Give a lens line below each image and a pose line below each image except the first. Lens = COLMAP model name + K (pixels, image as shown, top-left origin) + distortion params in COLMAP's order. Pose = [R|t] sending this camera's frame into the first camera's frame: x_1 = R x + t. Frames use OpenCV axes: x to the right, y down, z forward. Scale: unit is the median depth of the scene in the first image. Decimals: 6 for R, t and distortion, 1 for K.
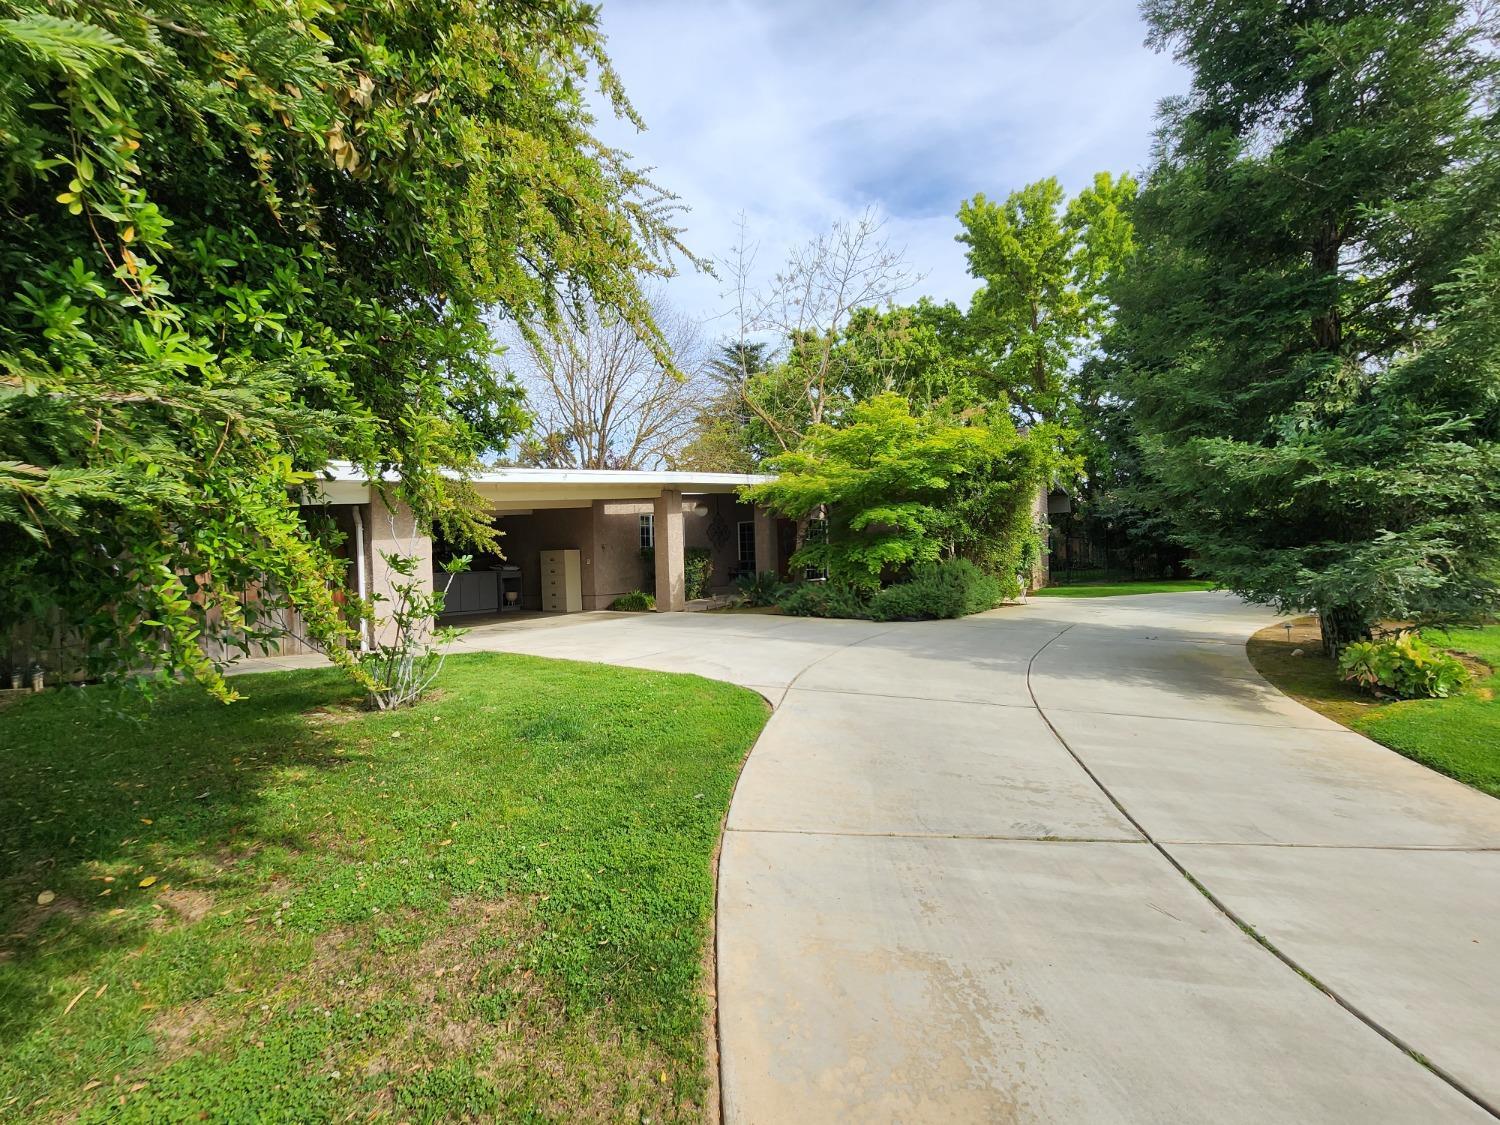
lens RADIAL K [[596.9, 0, 750.0], [0, 596.9, 562.5], [0, 0, 1]] dist [-0.015310, 0.000003]
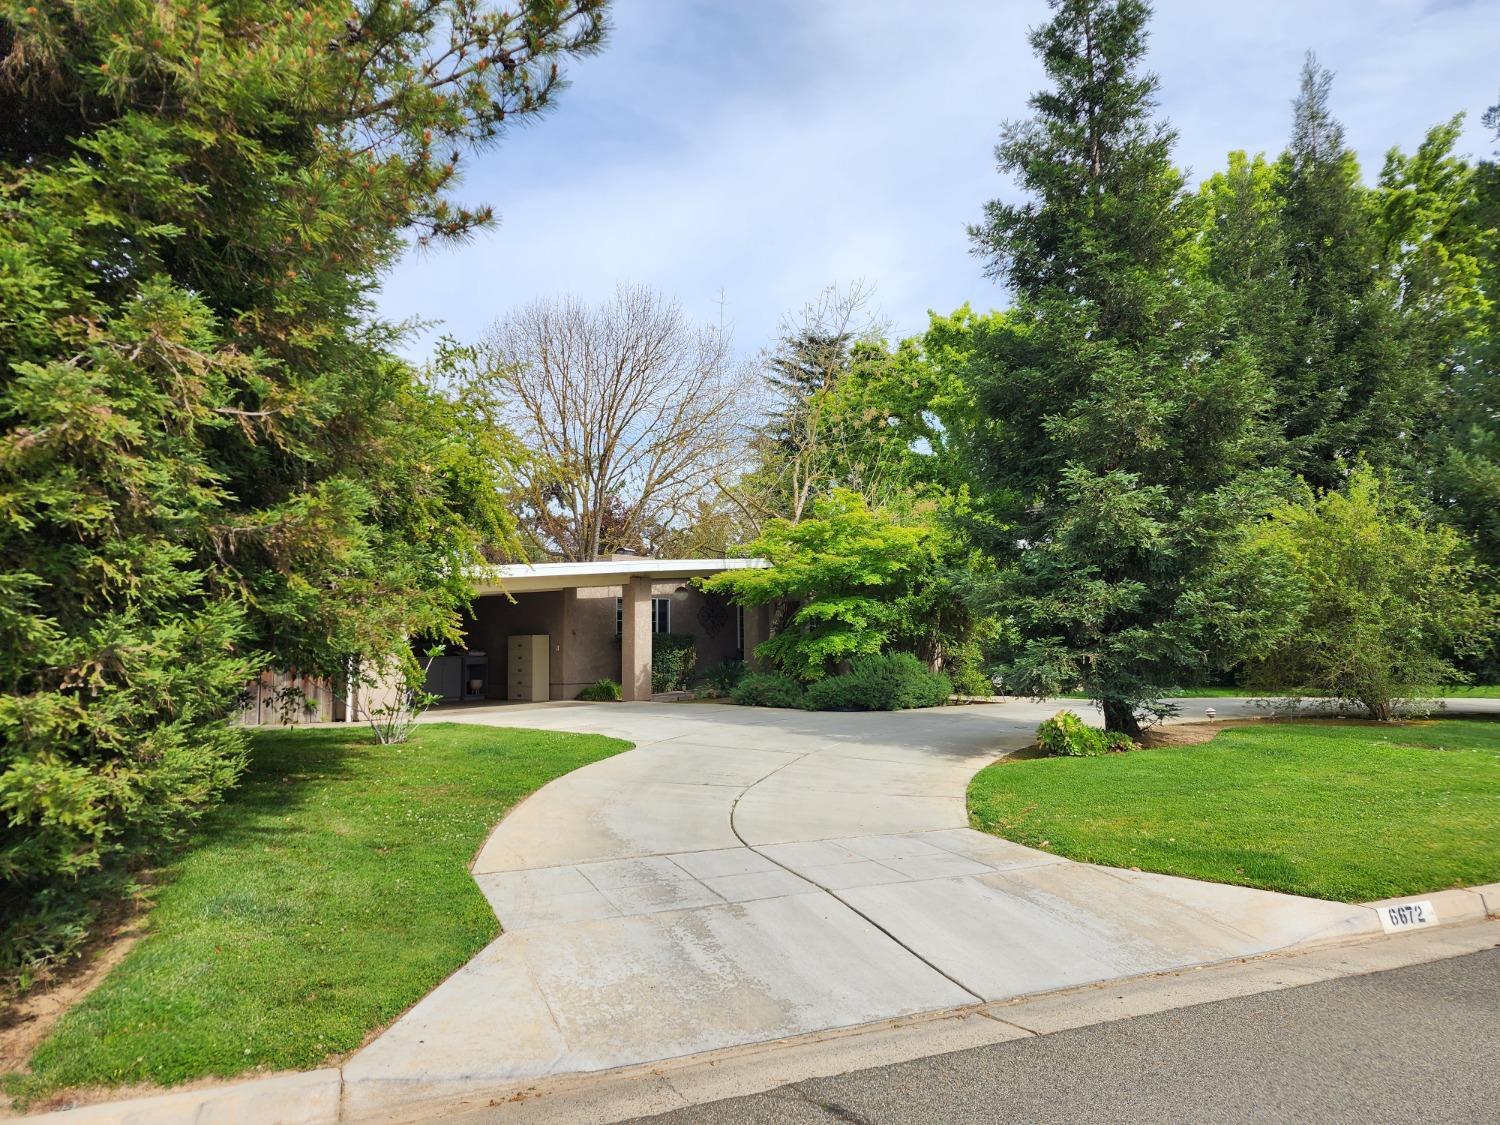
lens RADIAL K [[1006.9, 0, 791.1], [0, 1006.9, 582.7], [0, 0, 1]] dist [0.047894, -0.000146]
pose [[0.995918, 0.013038, -0.089316, 0.358336], [-0.018903, 0.997697, -0.065144, -0.011464], [0.088261, 0.066566, 0.993871, -0.842713]]
